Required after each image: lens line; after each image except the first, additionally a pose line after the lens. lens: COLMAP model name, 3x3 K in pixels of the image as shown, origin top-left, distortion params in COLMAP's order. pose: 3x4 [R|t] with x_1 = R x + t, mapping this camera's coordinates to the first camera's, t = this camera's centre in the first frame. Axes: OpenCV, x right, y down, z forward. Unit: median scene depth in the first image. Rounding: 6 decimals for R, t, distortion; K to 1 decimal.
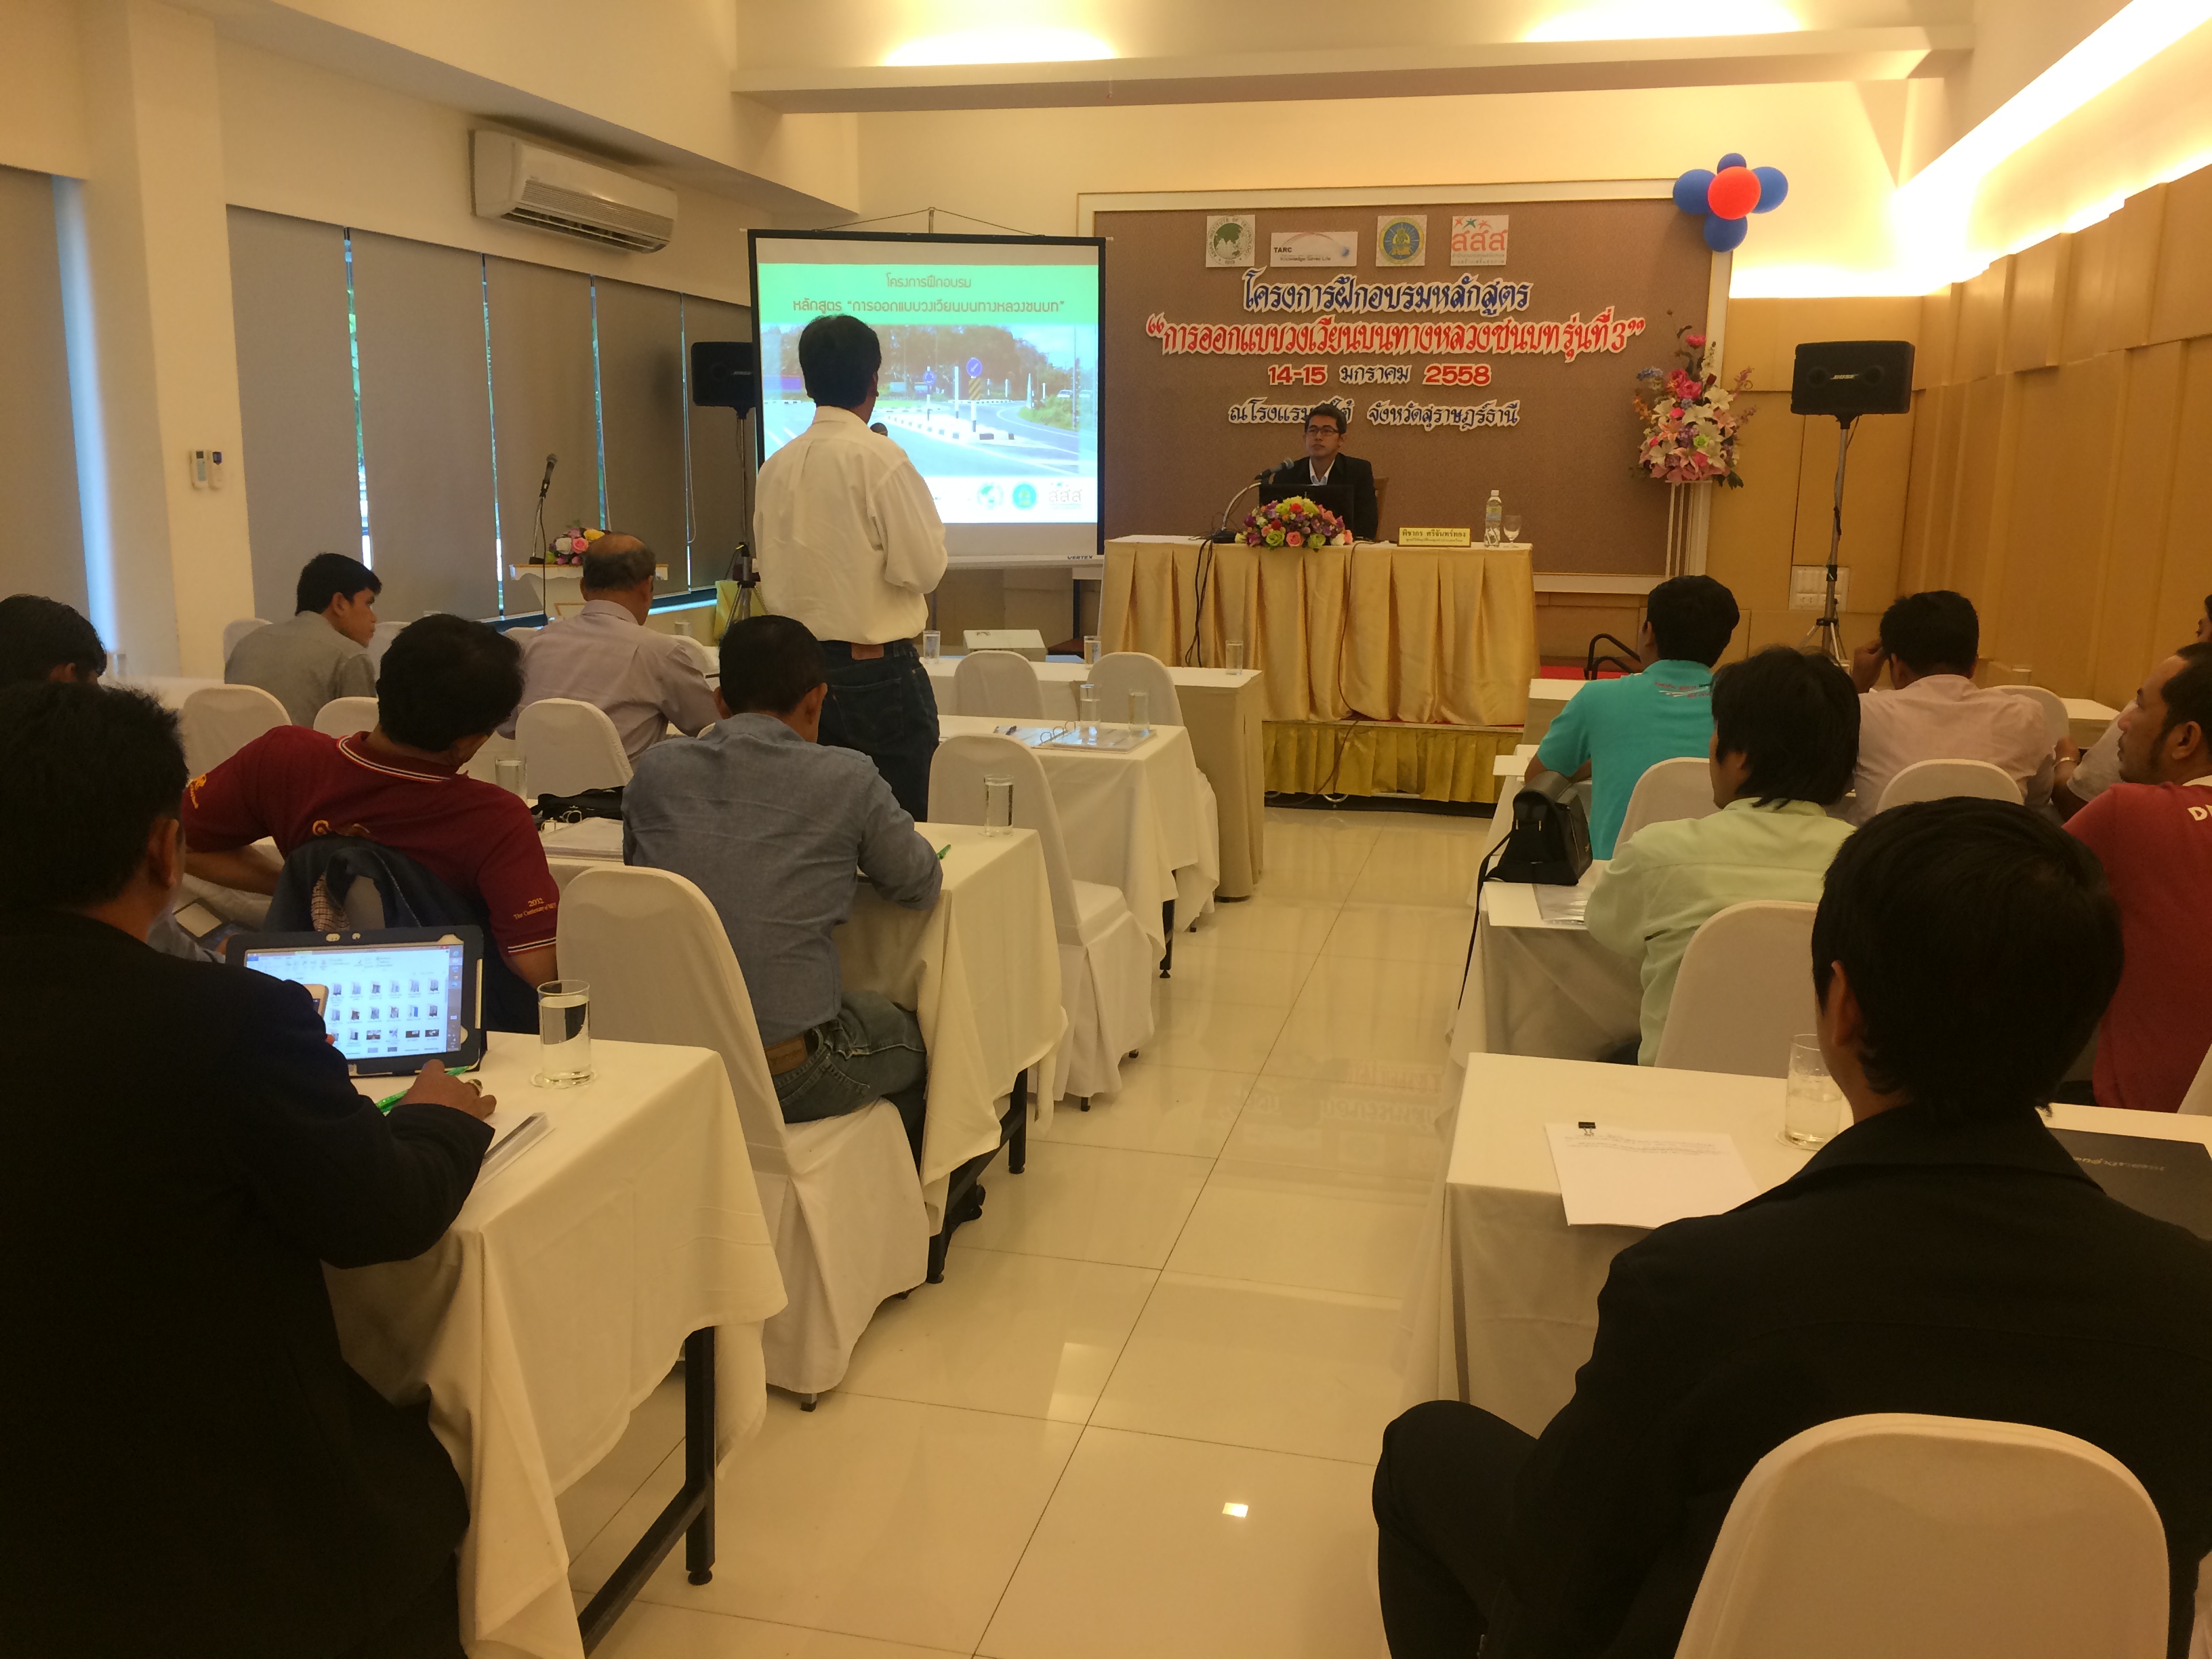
lens RADIAL K [[1867.6, 0, 1092.1], [0, 1867.6, 833.7], [0, 0, 1]] dist [0.052472, -0.093493]
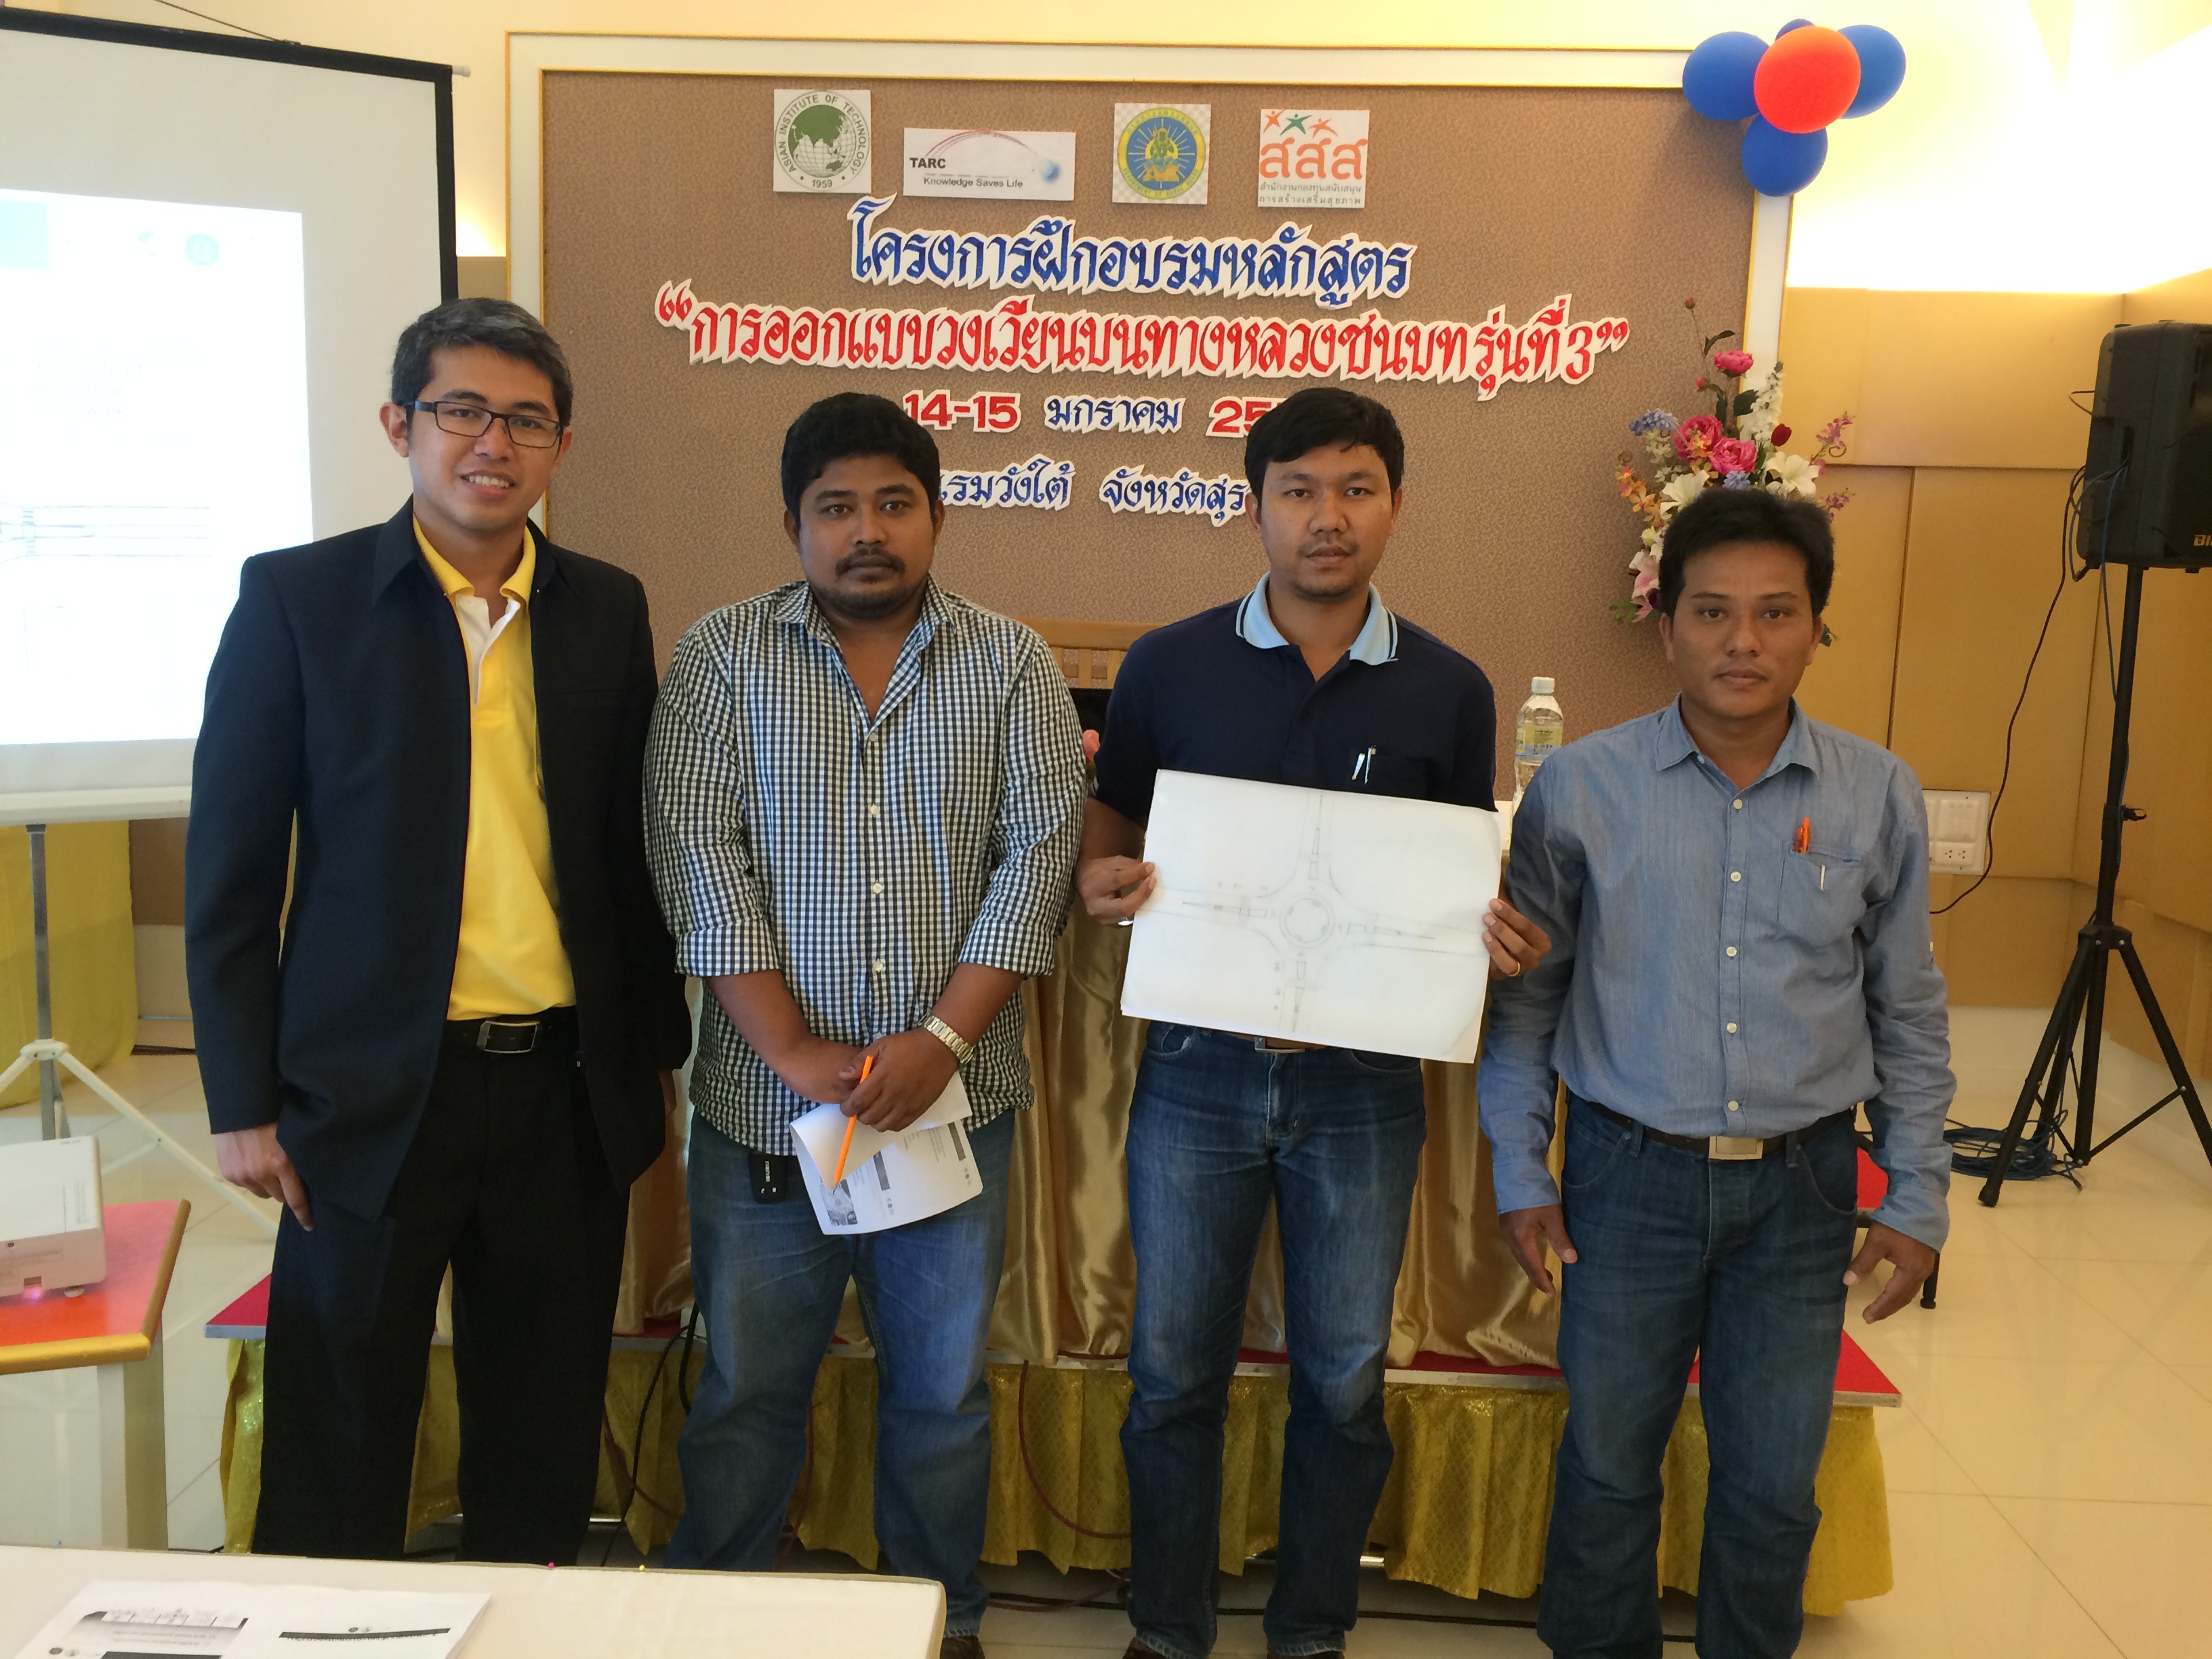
lens RADIAL K [[1867.6, 0, 1091.7], [0, 1867.6, 839.9], [0, 0, 1]] dist [0.052472, -0.093493]
pose [[0.980647, -0.011939, 0.195422, 0.044816], [0.022991, 0.998255, -0.054382, -0.103320], [-0.194432, 0.057823, 0.979210, 0.515596]]
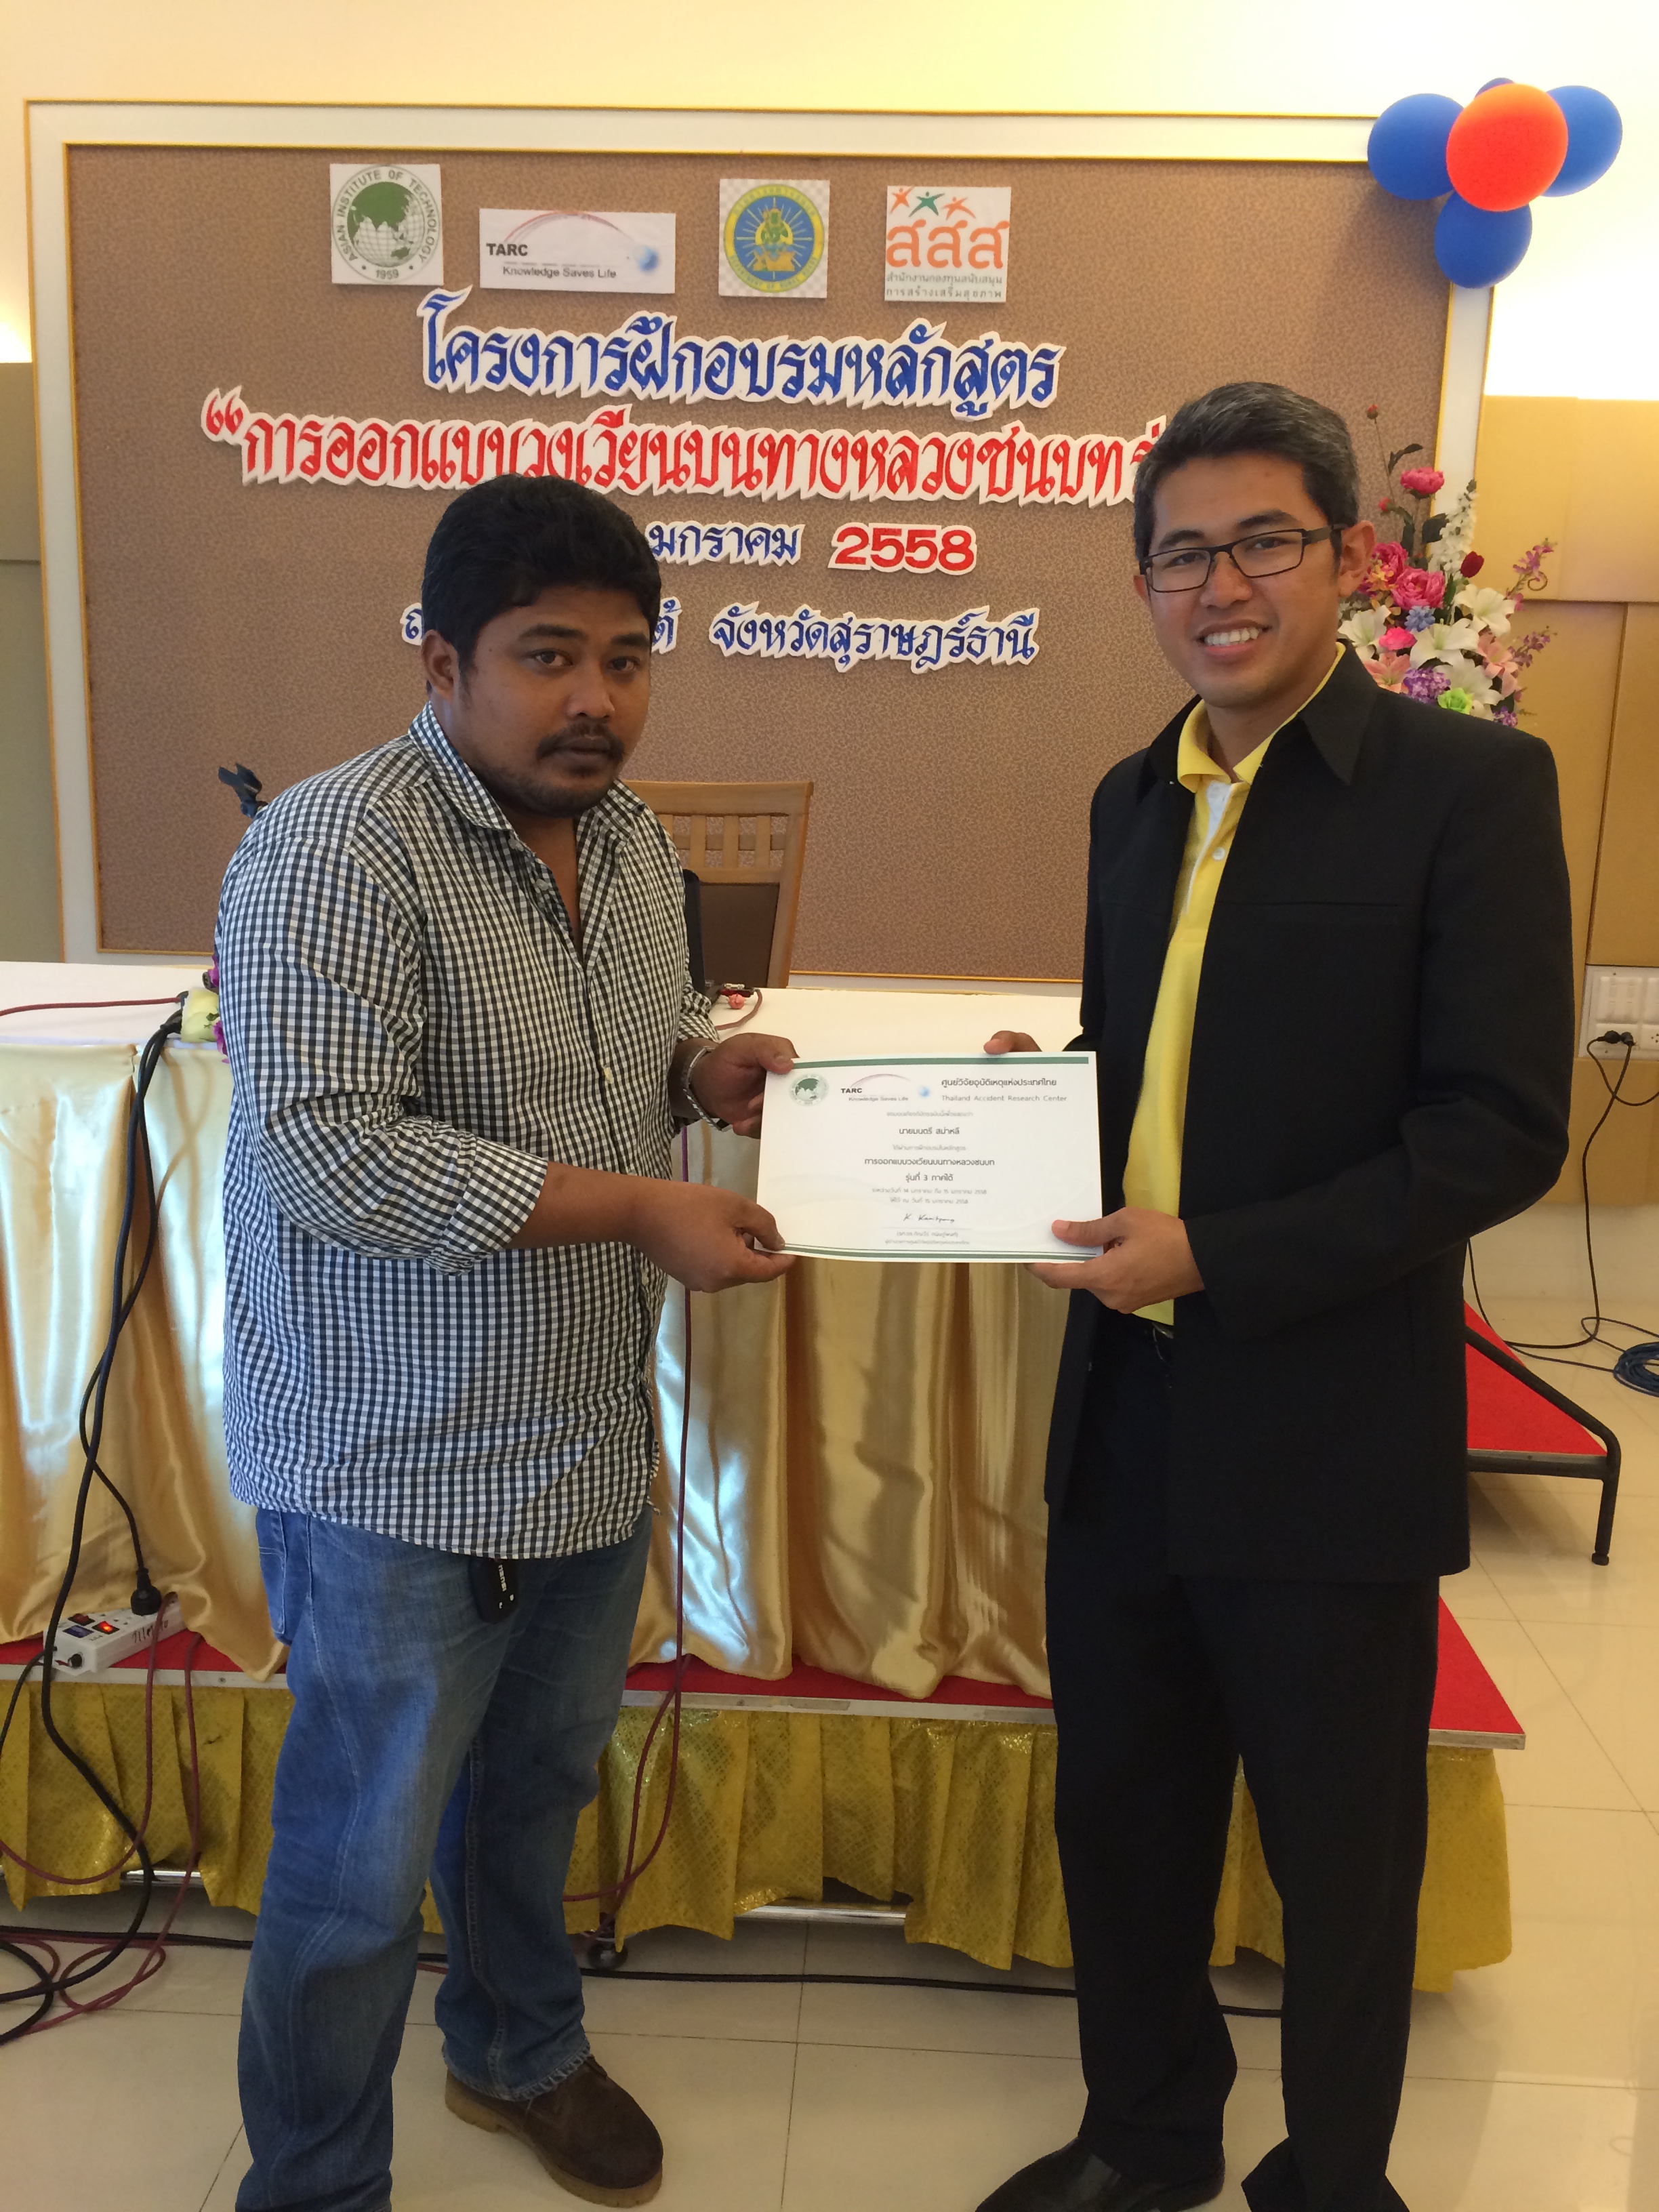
lens RADIAL K [[1867.6, 0, 840.2], [0, 1867.6, 1120.8], [0, 0, 1]] dist [0.052472, -0.093493]
pose [[0.980313, -0.025237, 0.195830, 0.087518], [0.024106, 0.999676, 0.008157, -0.110646], [-0.195972, -0.003276, 0.980604, 0.558750]]
